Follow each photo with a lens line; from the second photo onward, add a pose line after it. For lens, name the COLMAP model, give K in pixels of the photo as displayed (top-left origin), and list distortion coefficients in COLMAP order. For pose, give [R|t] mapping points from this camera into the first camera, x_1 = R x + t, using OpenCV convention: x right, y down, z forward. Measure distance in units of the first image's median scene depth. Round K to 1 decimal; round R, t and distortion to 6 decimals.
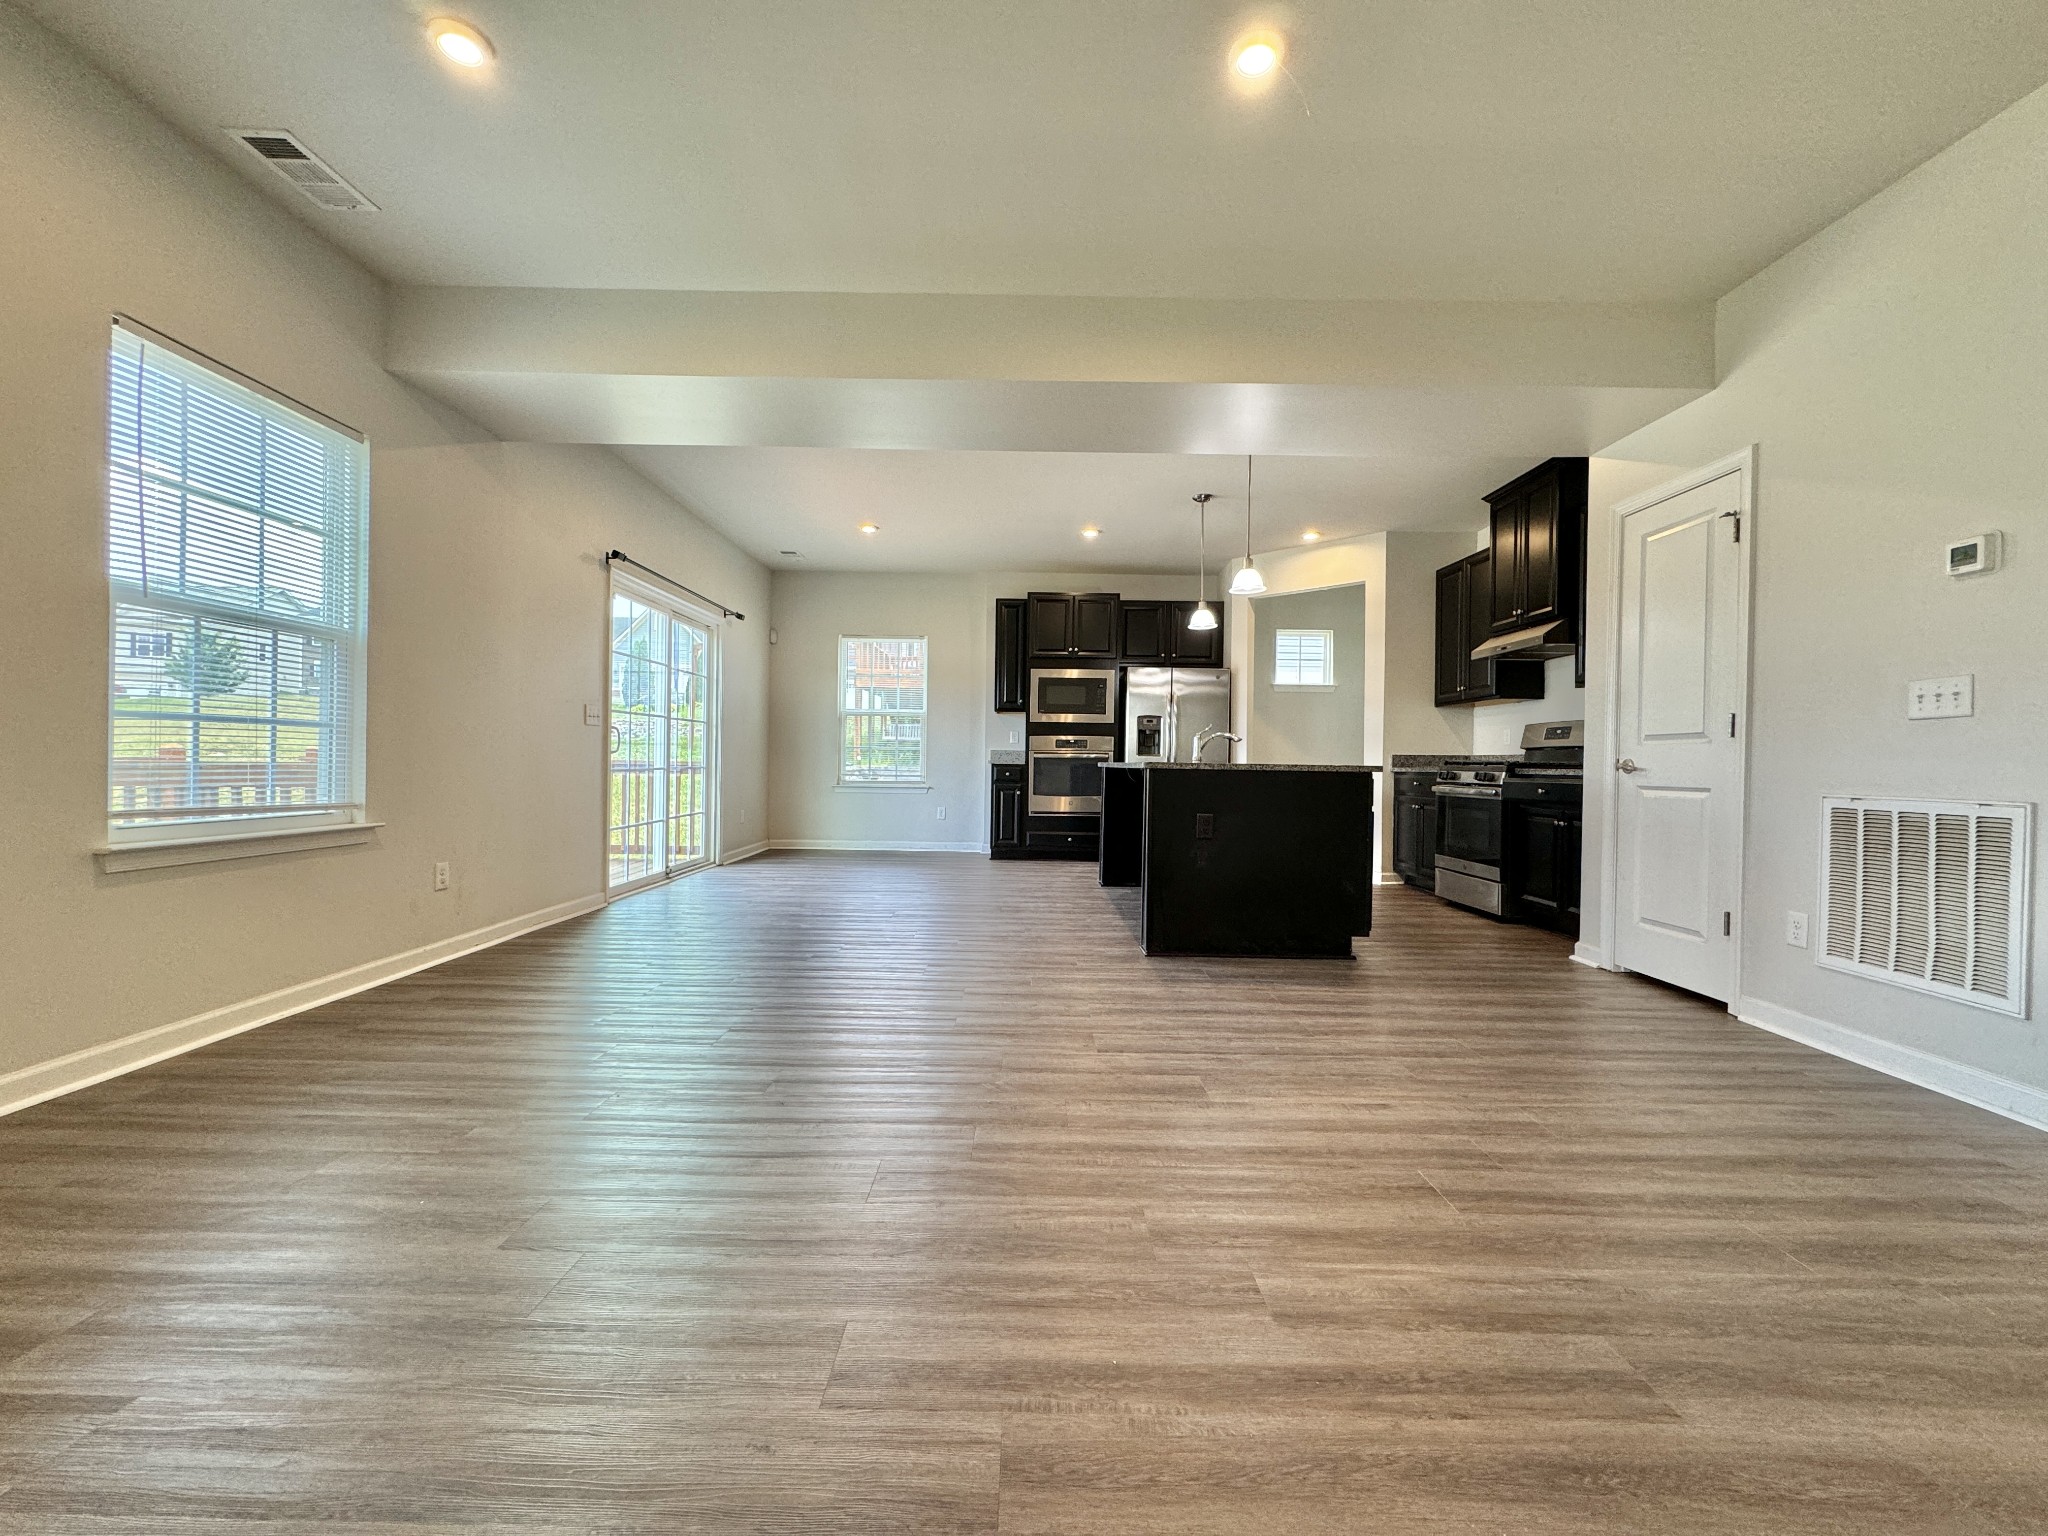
lens RADIAL K [[805.7, 0, 1028.3], [0, 805.7, 785.4], [0, 0, 1]] dist [-0.014068, 0.000819]
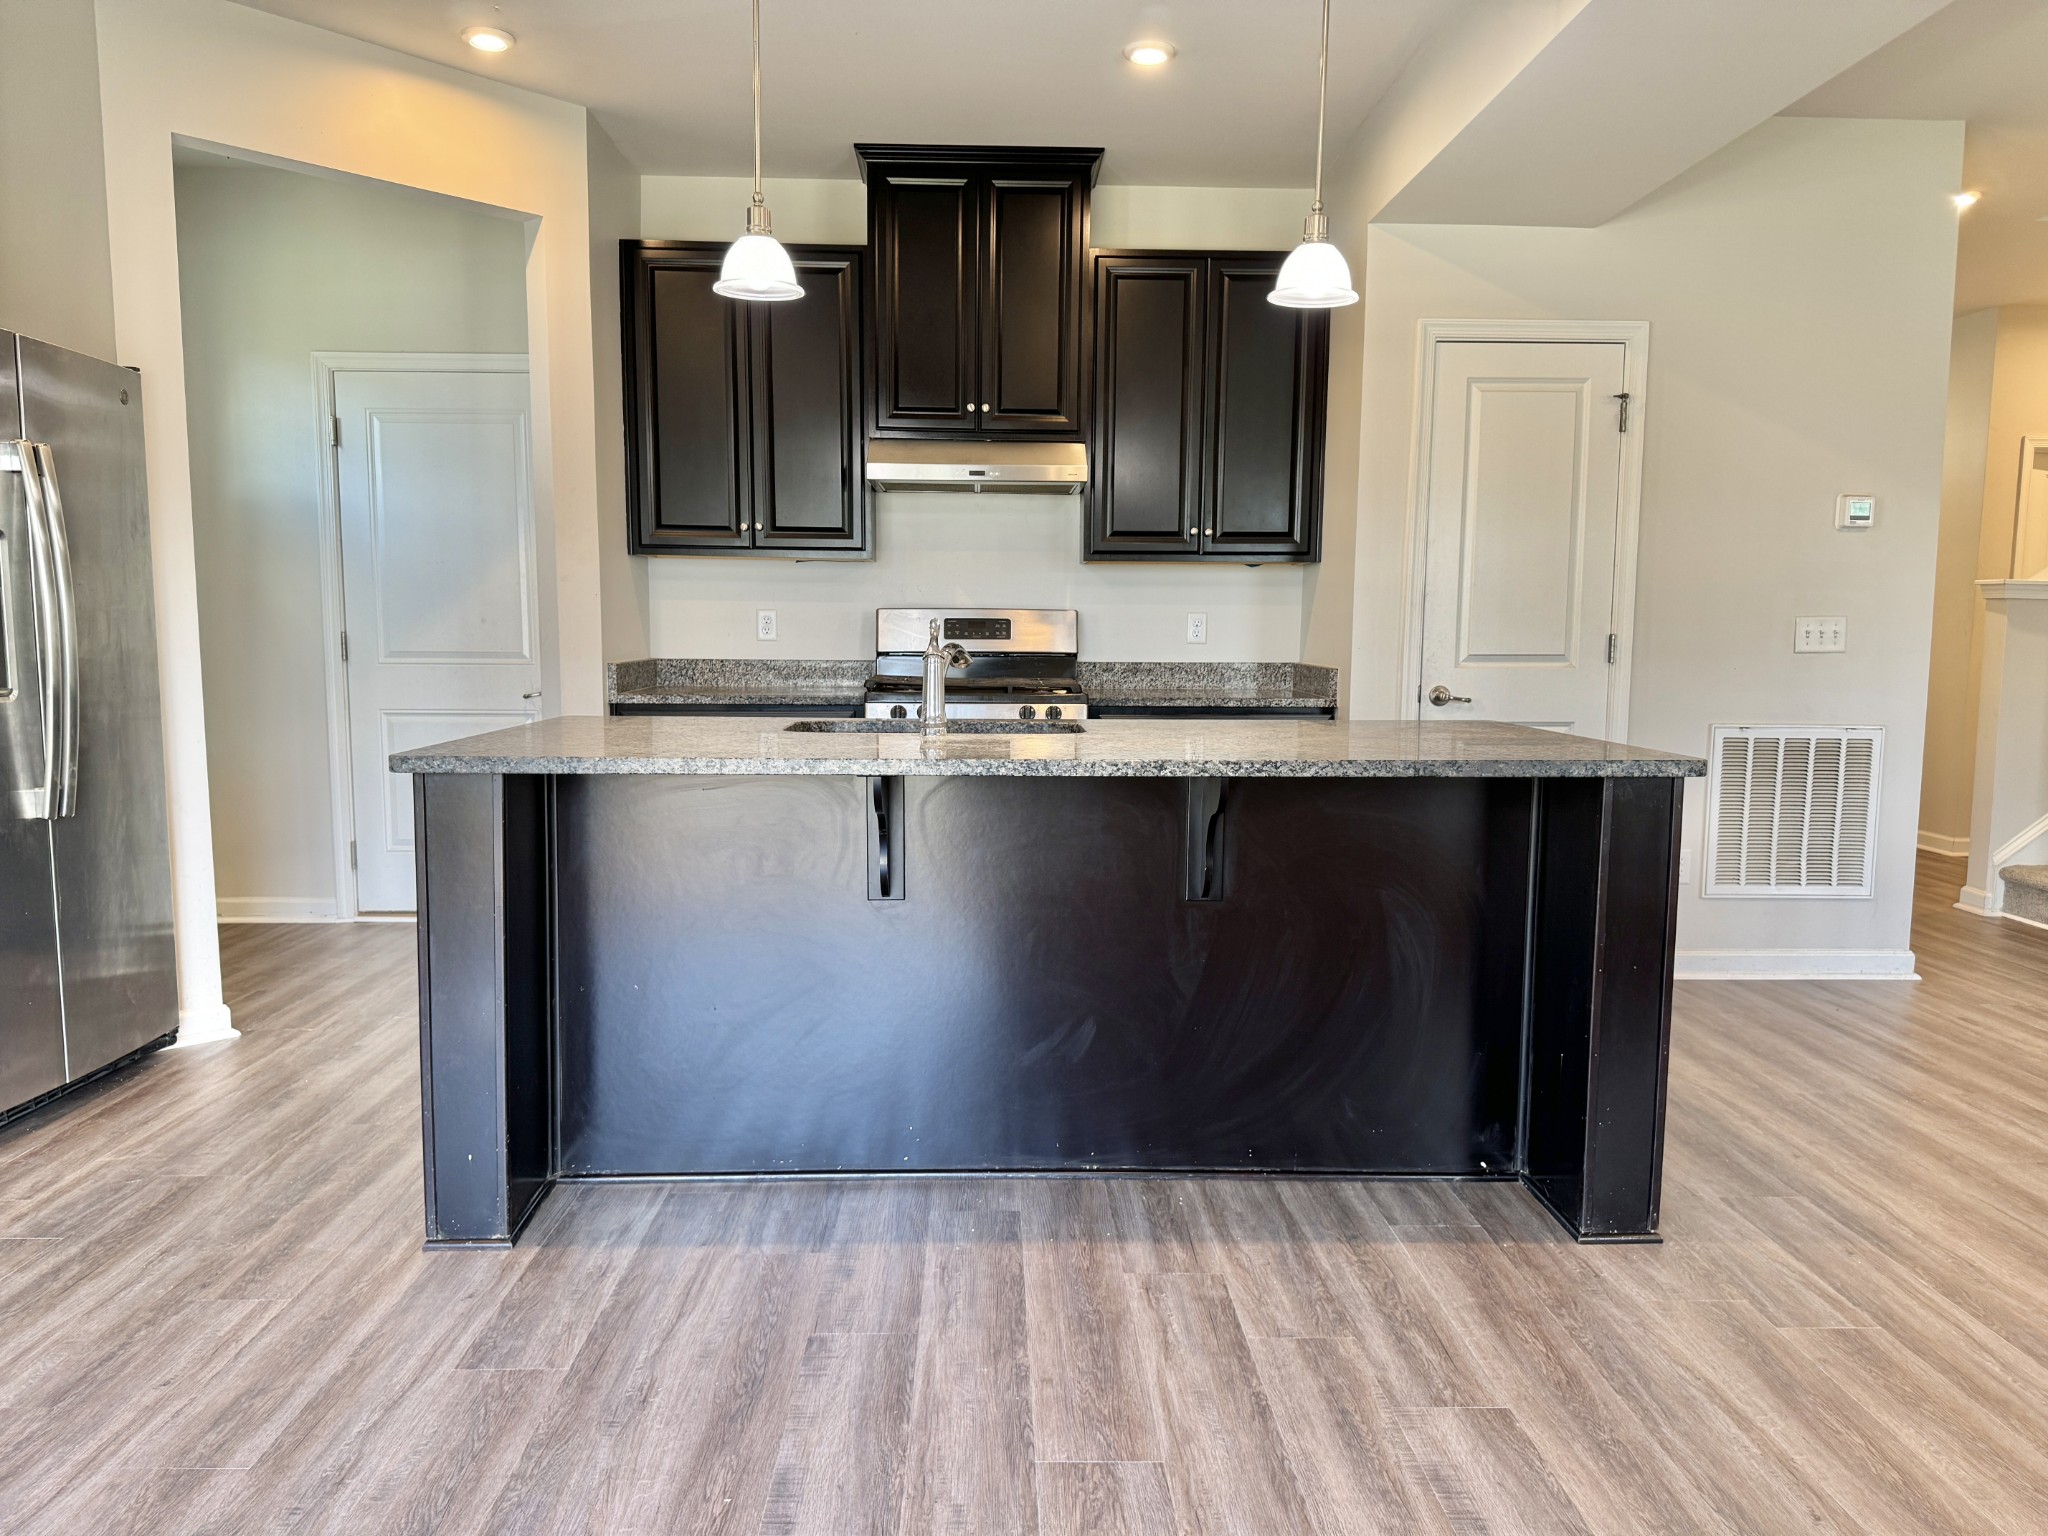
lens RADIAL K [[1435.4, 0, 1029.7], [0, 1435.4, 788.8], [0, 0, 1]] dist [0.033818, -0.038593]
pose [[-0.025653, -0.125638, 0.991744, -0.370829], [0.021474, 0.991773, 0.126197, -0.075604], [-0.999440, 0.024534, -0.022744, 0.929285]]
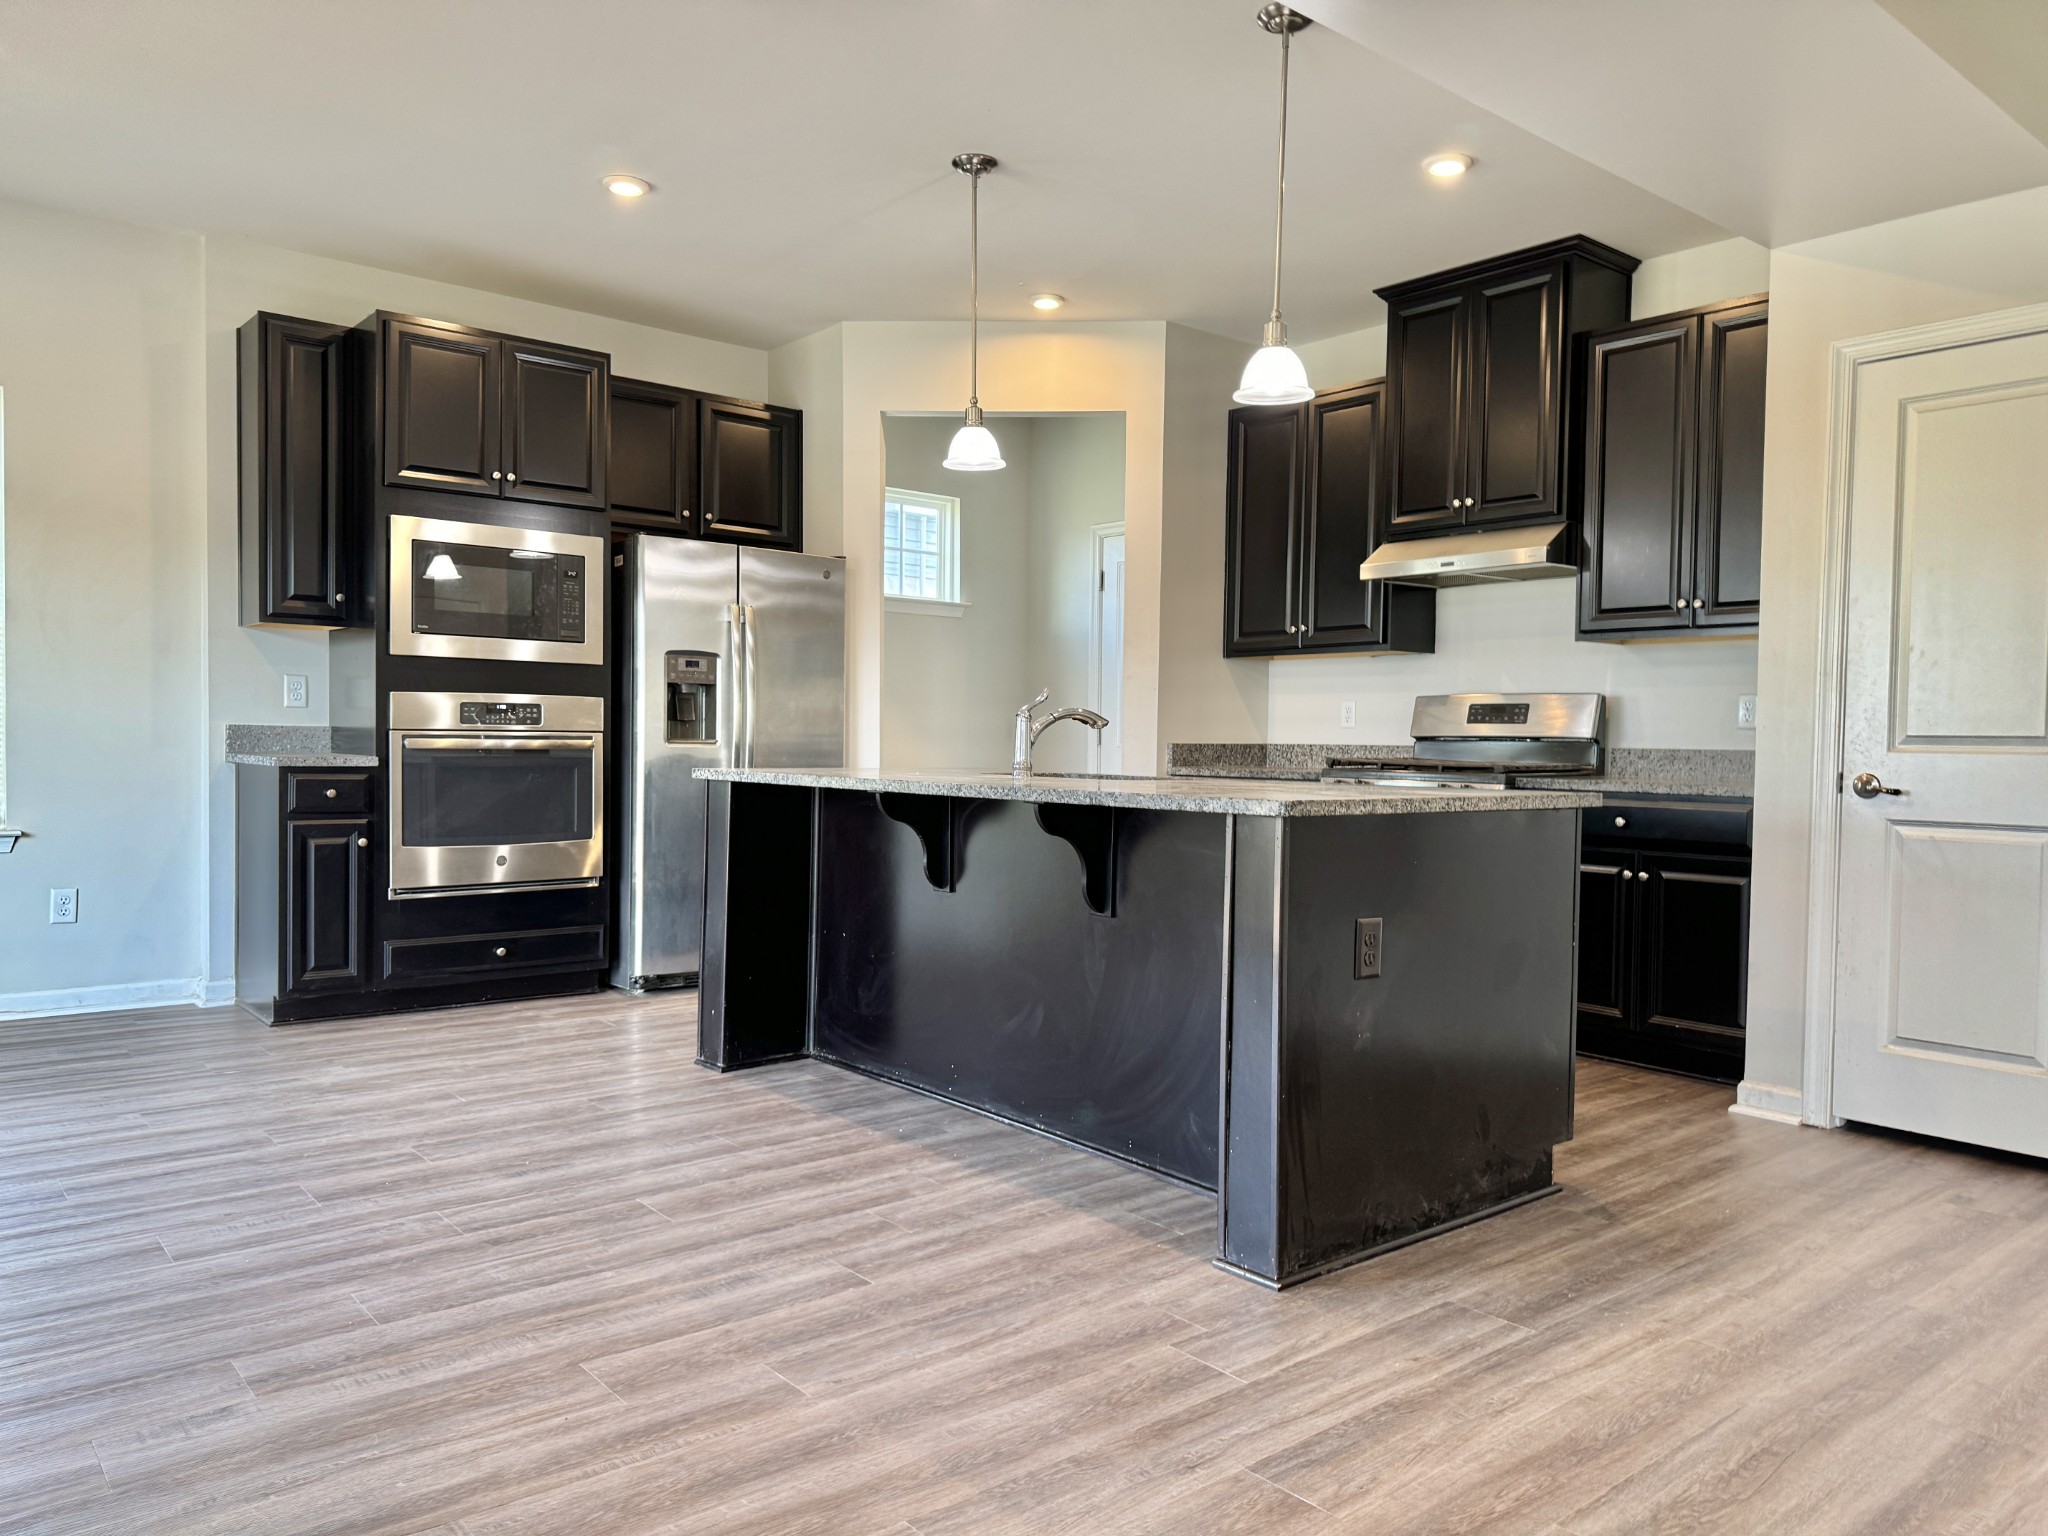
lens RADIAL K [[1435.4, 0, 1035.2], [0, 1435.4, 785.1], [0, 0, 1]] dist [0.033818, -0.038593]
pose [[0.765420, -0.022722, 0.643129, -0.276382], [0.013250, 0.999721, 0.019552, -0.035457], [-0.643394, -0.006444, 0.765508, 0.377474]]
